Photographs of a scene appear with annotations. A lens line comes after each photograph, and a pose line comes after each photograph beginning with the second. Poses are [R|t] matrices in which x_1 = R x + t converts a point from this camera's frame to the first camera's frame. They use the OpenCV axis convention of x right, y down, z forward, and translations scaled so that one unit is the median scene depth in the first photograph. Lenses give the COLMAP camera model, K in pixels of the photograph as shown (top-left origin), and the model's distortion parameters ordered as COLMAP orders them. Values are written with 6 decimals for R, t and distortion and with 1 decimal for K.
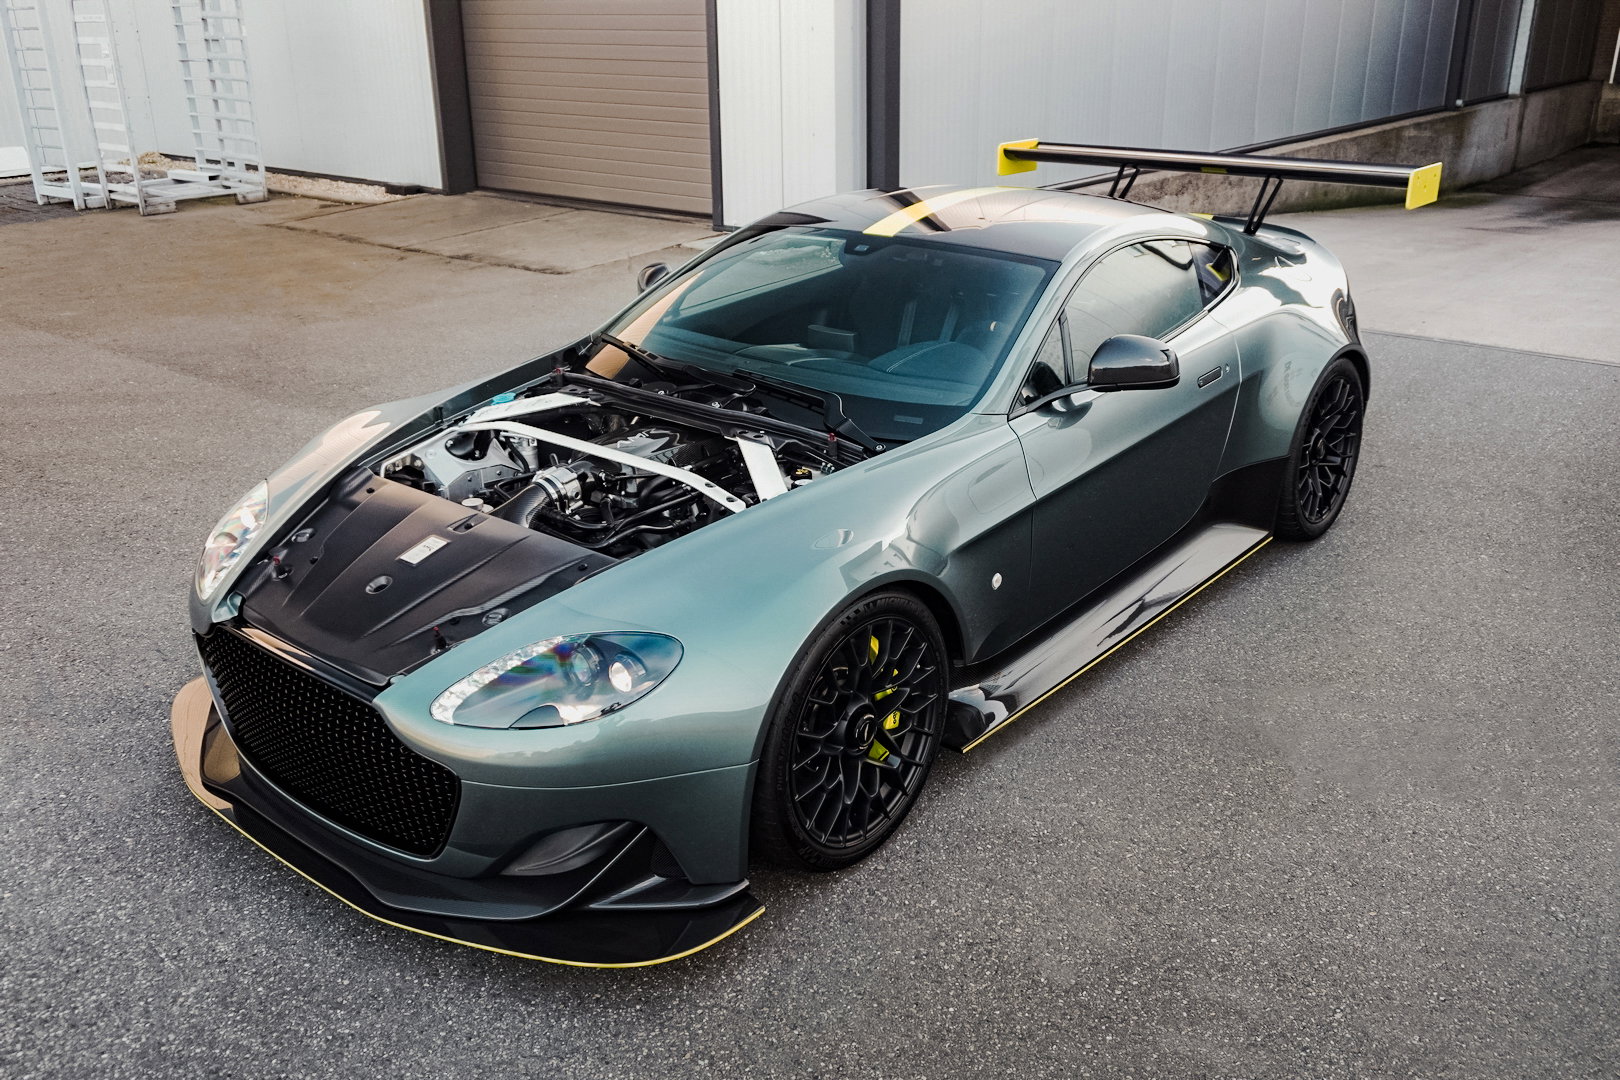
lens RADIAL K [[1364.9, 0, 810.0], [0, 1364.9, 540.0], [0, 0, 1]] dist [0.002209, -0.002178]
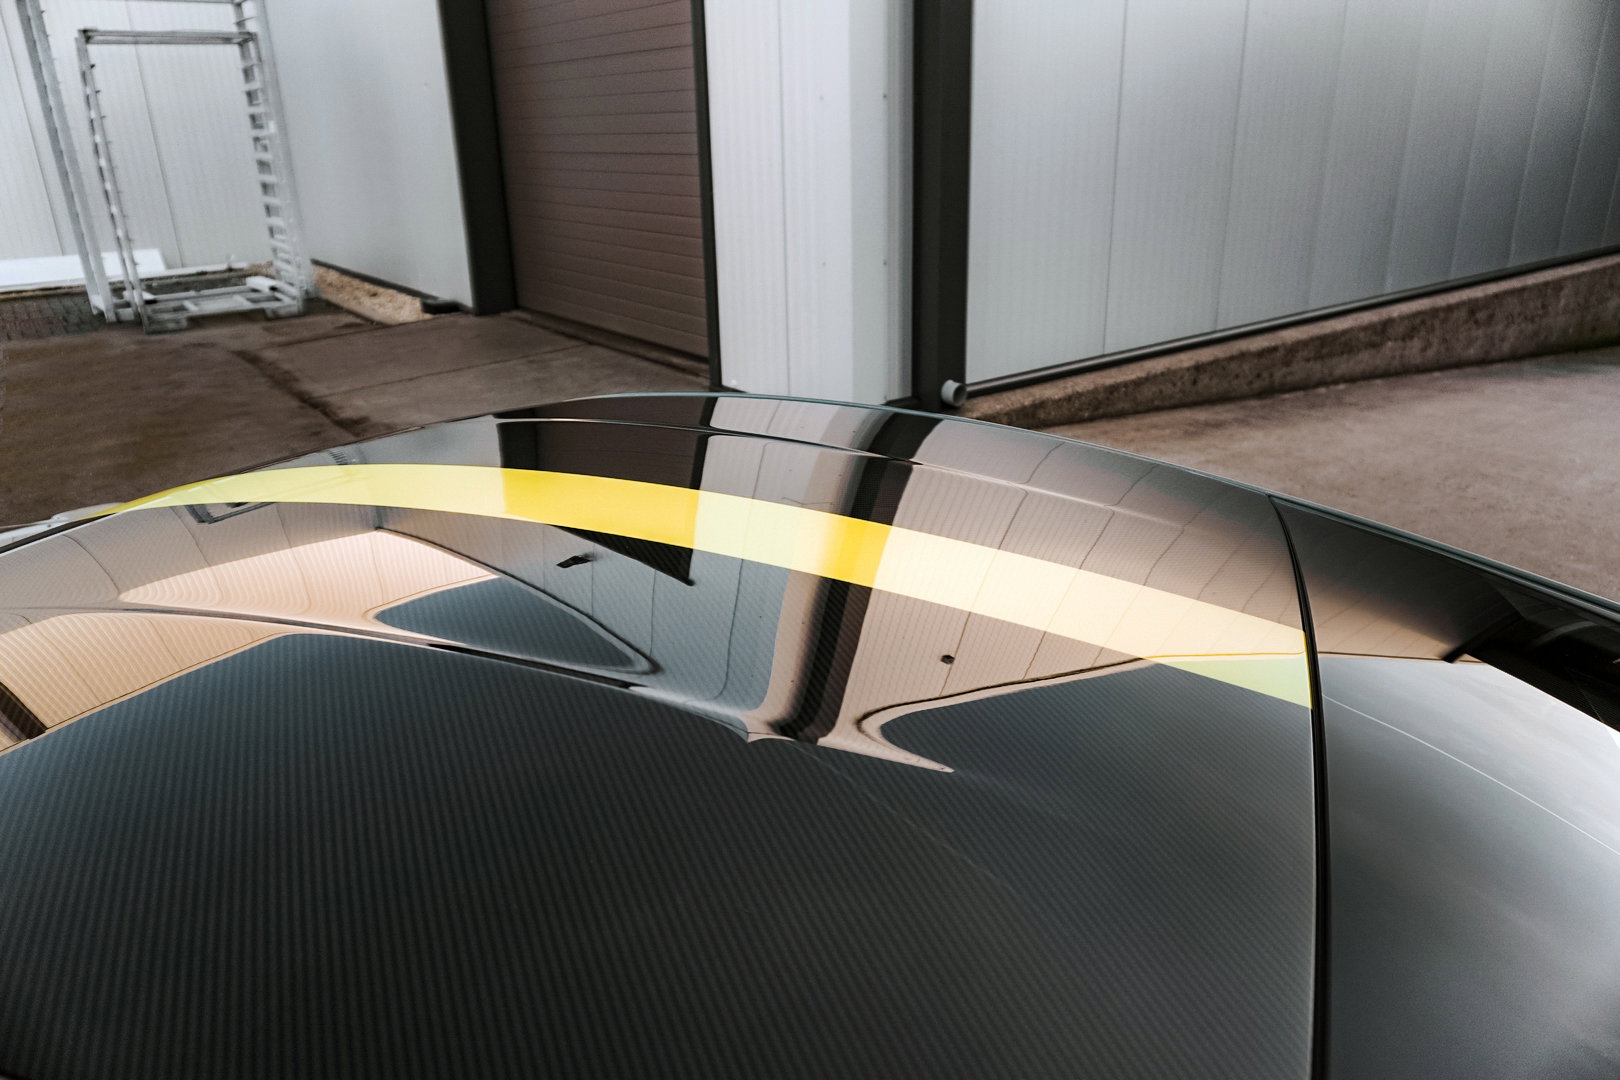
lens RADIAL K [[1093.7, 0, 810.0], [0, 1093.7, 540.0], [0, 0, 1]] dist [-0.043944, 0.032929]
pose [[0.977387, 0.069731, -0.199629, 0.080673], [-0.071301, 0.997455, -0.000676, -0.126162], [0.199073, 0.014895, 0.979871, 0.374808]]
